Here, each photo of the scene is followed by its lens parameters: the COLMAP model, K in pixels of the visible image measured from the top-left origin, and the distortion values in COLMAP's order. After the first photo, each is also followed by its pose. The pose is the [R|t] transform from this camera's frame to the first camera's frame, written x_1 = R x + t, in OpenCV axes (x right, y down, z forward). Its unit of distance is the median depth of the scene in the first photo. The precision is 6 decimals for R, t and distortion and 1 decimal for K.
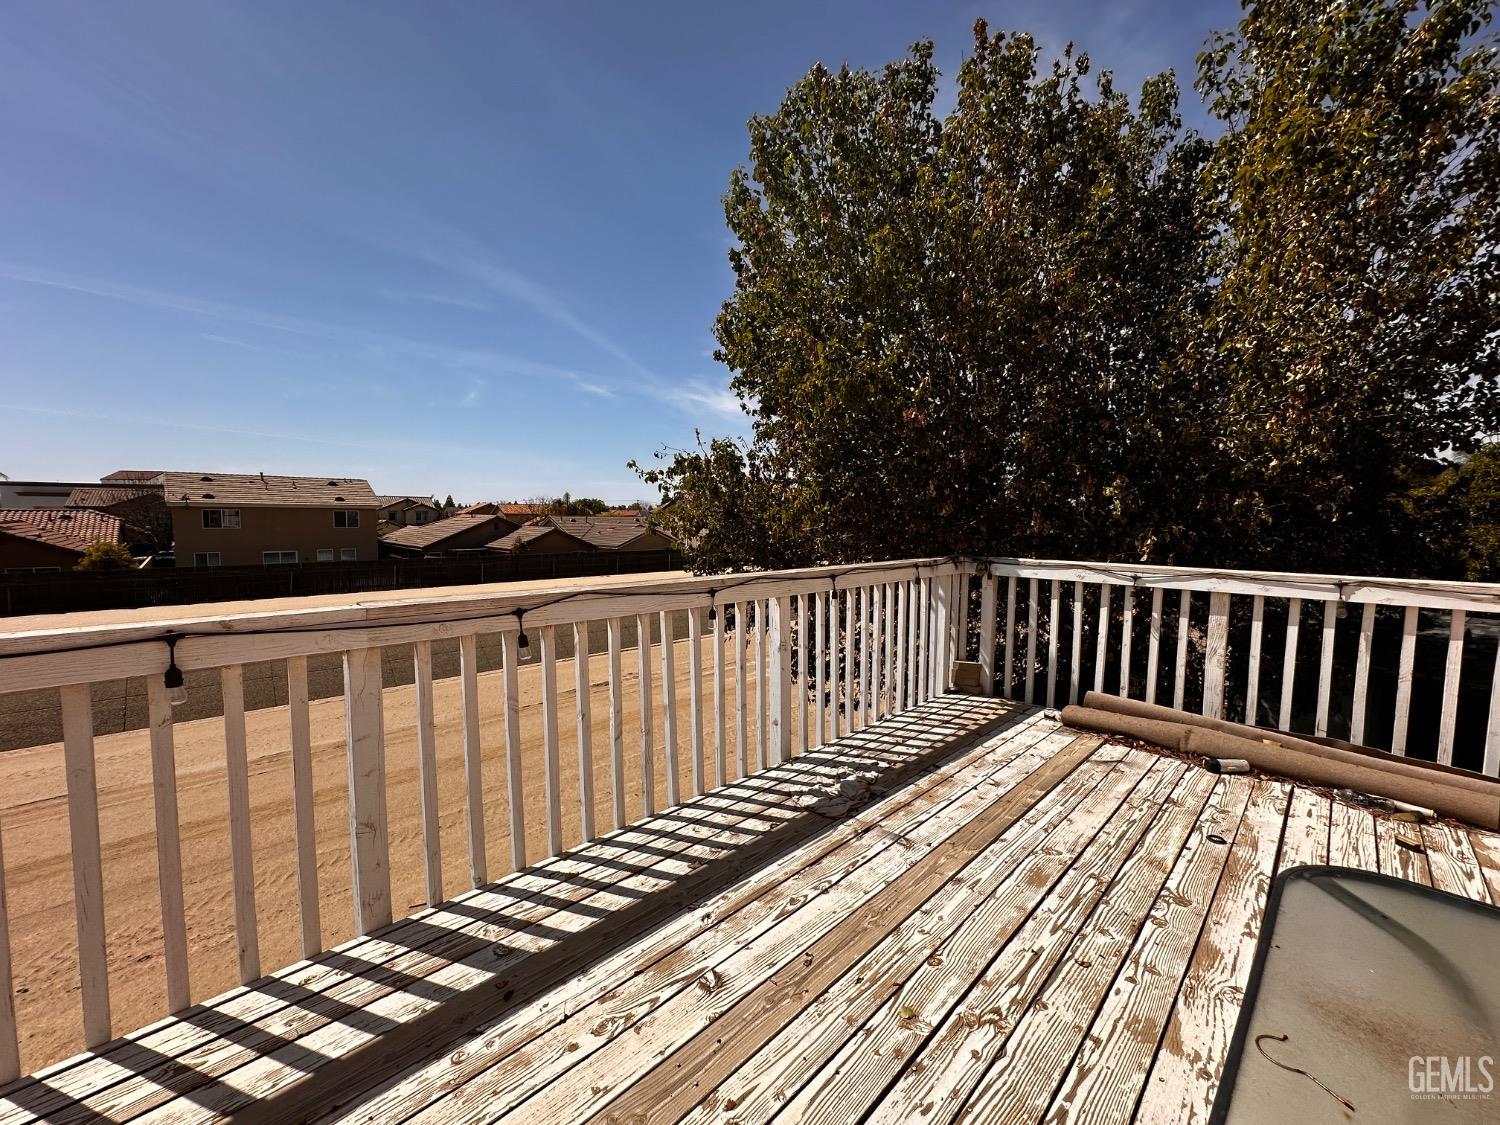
lens RADIAL K [[601.2, 0, 748.9], [0, 601.2, 574.1], [0, 0, 1]] dist [0.000795, 0.000381]
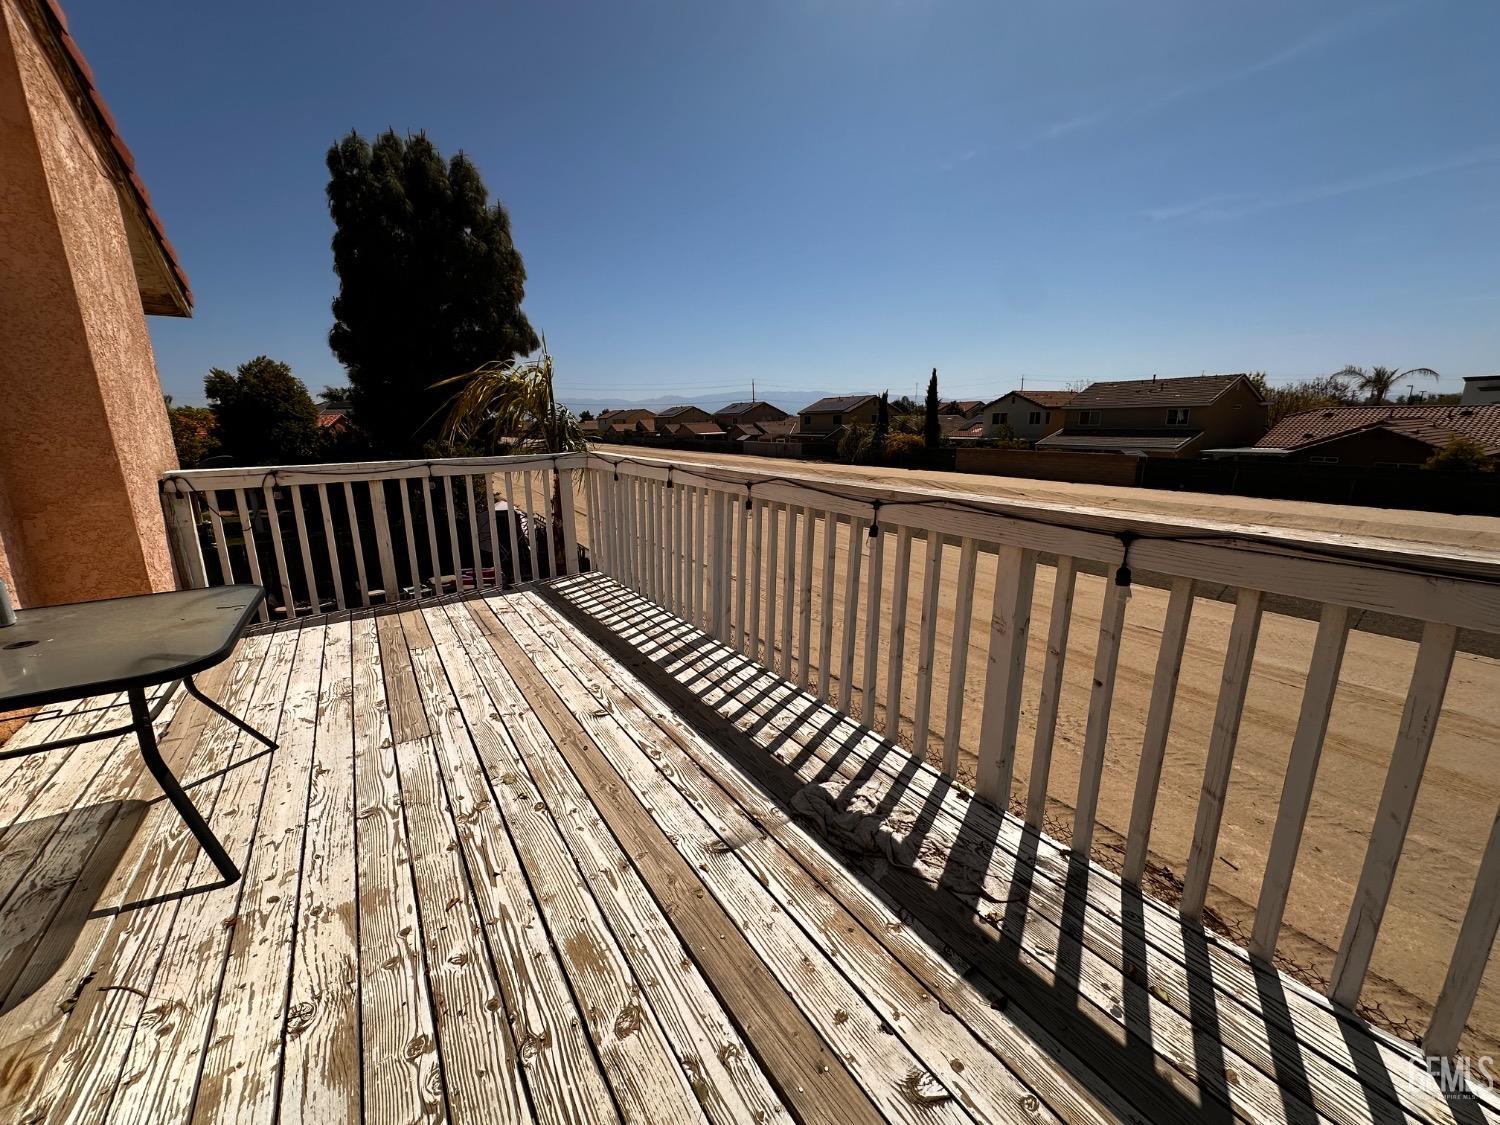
lens RADIAL K [[601.2, 0, 746.3], [0, 601.2, 562.5], [0, 0, 1]] dist [0.000795, 0.000381]
pose [[-0.212120, 0.220922, -0.951945, 1.079273], [-0.077918, 0.967187, 0.241821, -0.107822], [0.974132, 0.125468, -0.187946, 1.363250]]
